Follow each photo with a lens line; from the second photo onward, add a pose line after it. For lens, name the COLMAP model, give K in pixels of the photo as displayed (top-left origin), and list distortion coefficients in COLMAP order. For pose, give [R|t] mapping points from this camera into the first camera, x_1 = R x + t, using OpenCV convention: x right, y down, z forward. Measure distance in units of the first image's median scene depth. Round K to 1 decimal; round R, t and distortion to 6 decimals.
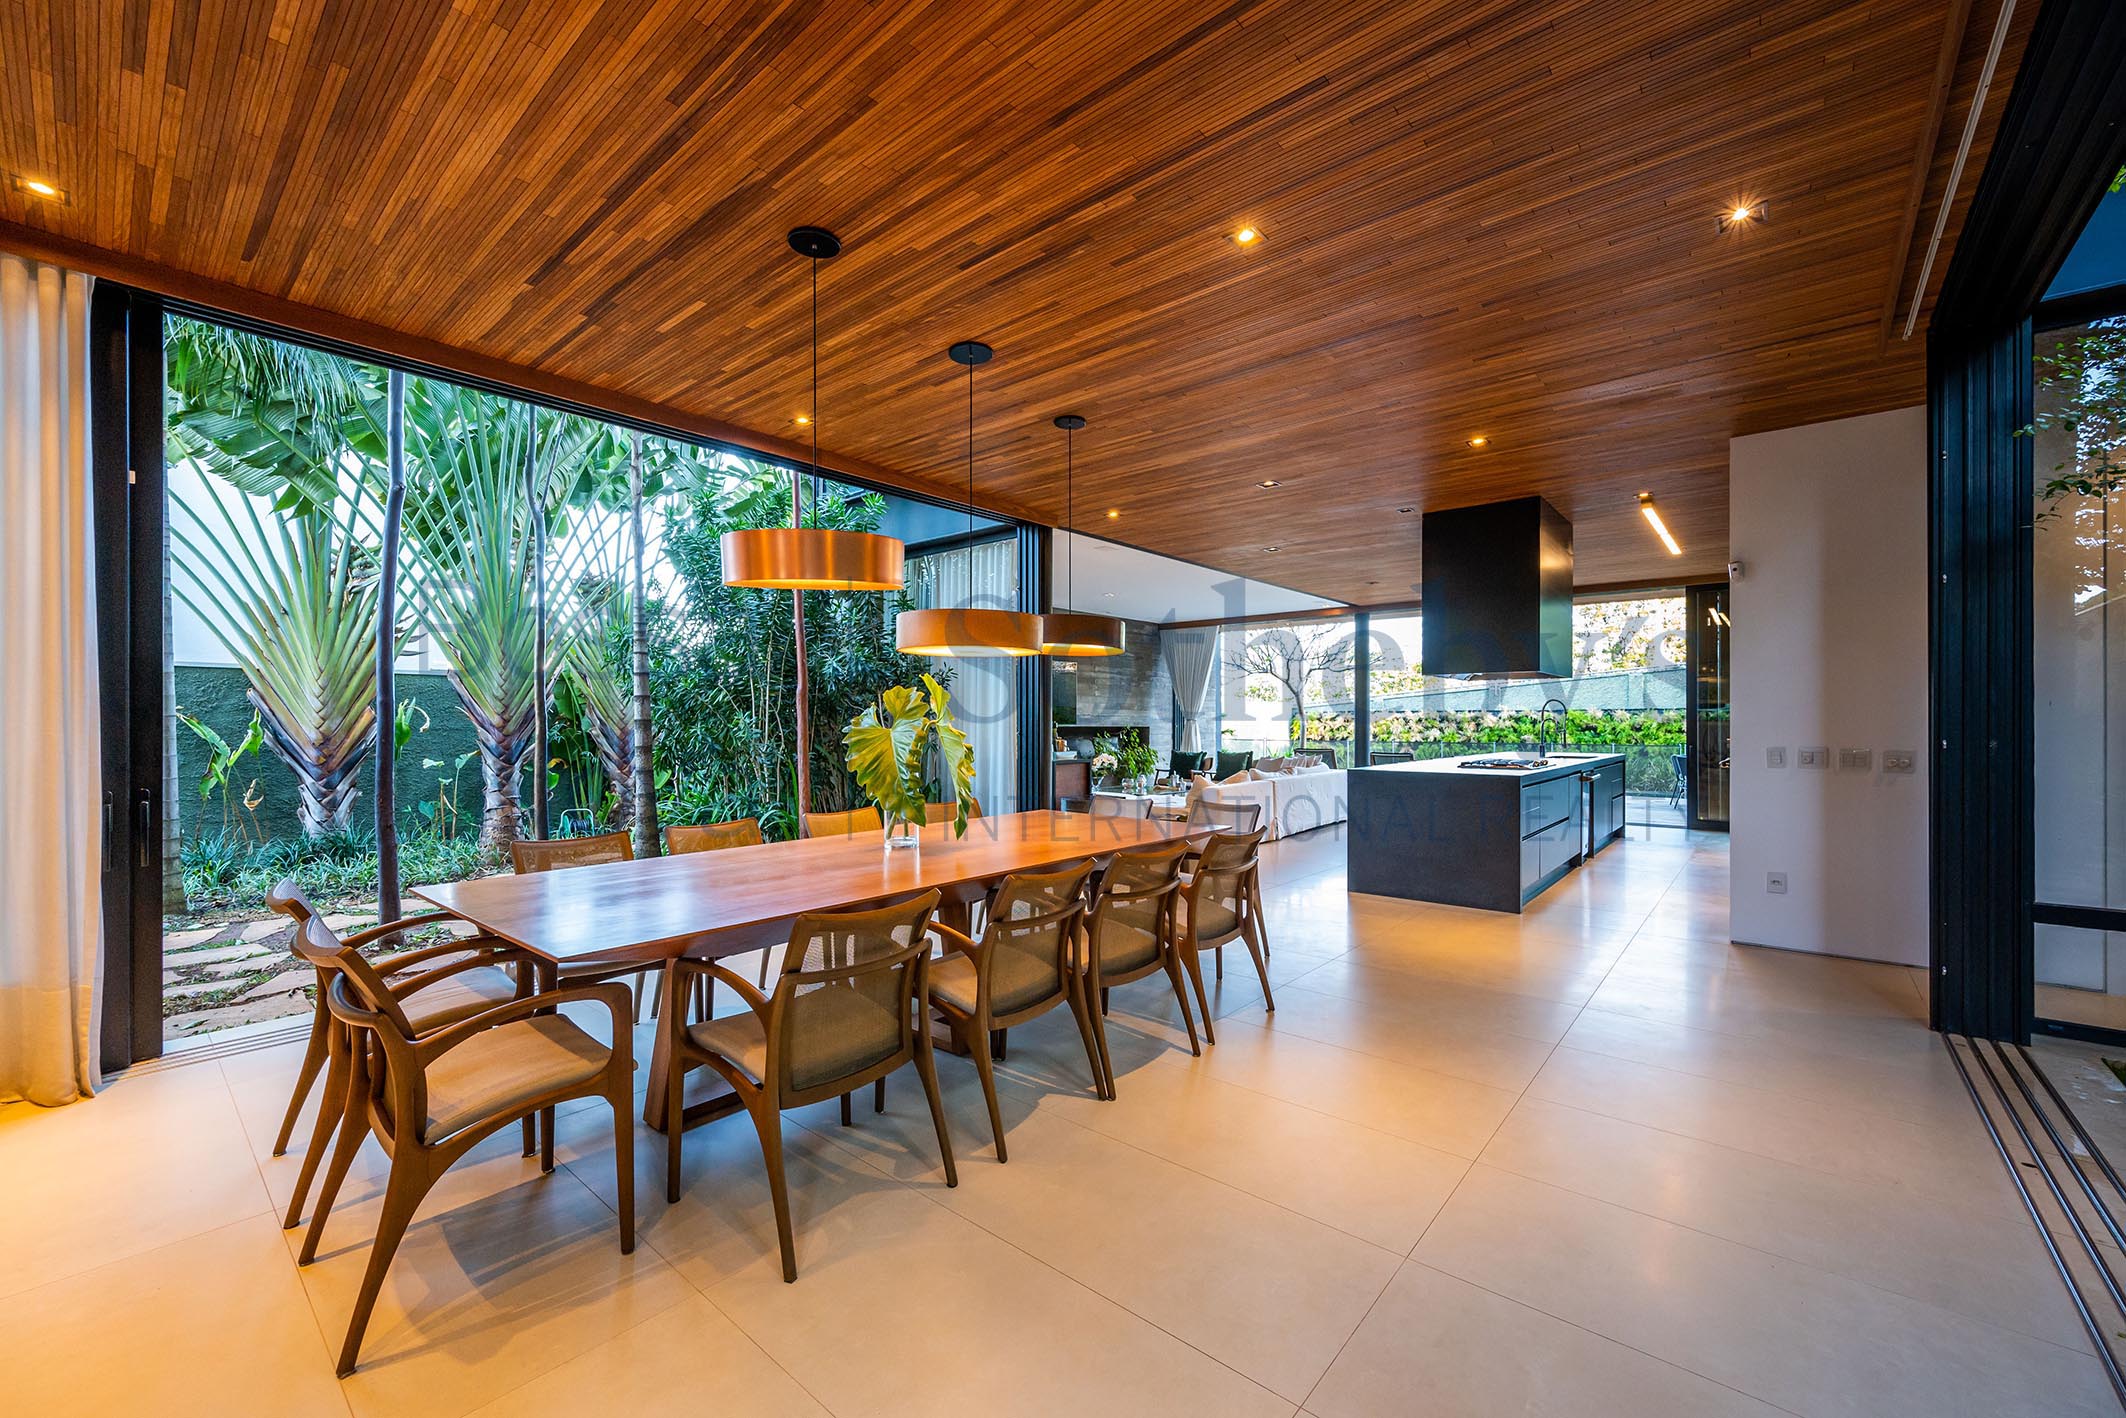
lens RADIAL K [[836.1, 0, 1061.0], [0, 836.1, 719.8], [0, 0, 1]] dist [-0.000005, -0.000043]
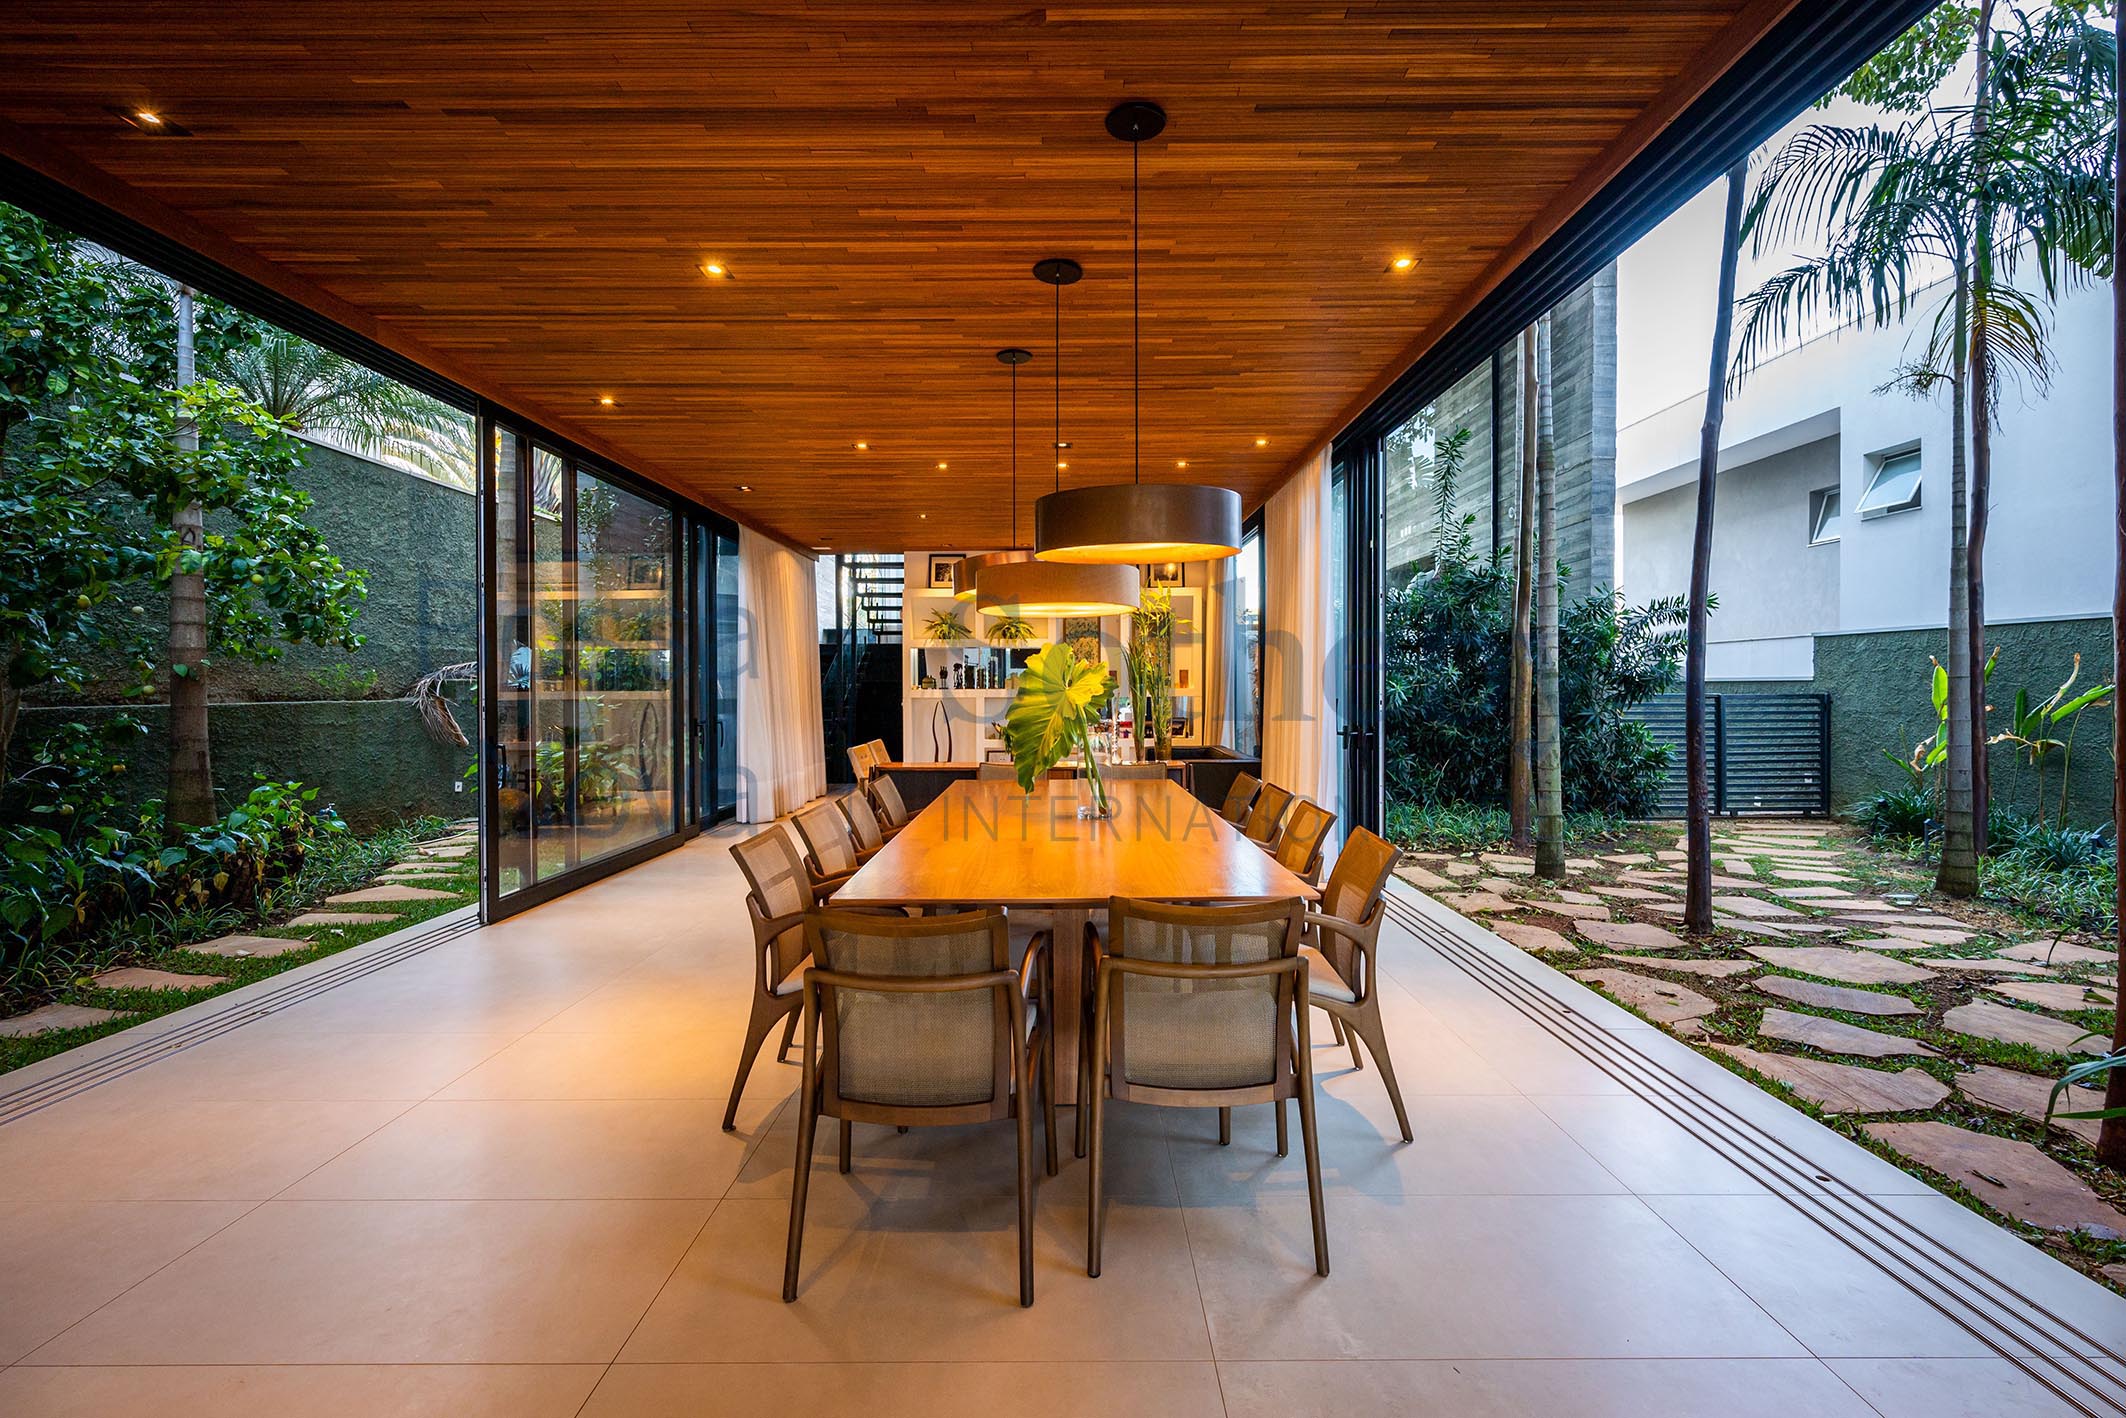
lens RADIAL K [[948.2, 0, 1063.1], [0, 948.2, 687.6], [0, 0, 1]] dist [-0.003009, -0.000365]
pose [[-0.759501, 0.003968, -0.650494, 0.269492], [0.006065, 0.999981, -0.000982, -0.000053], [0.650478, -0.004691, -0.759510, 0.876038]]
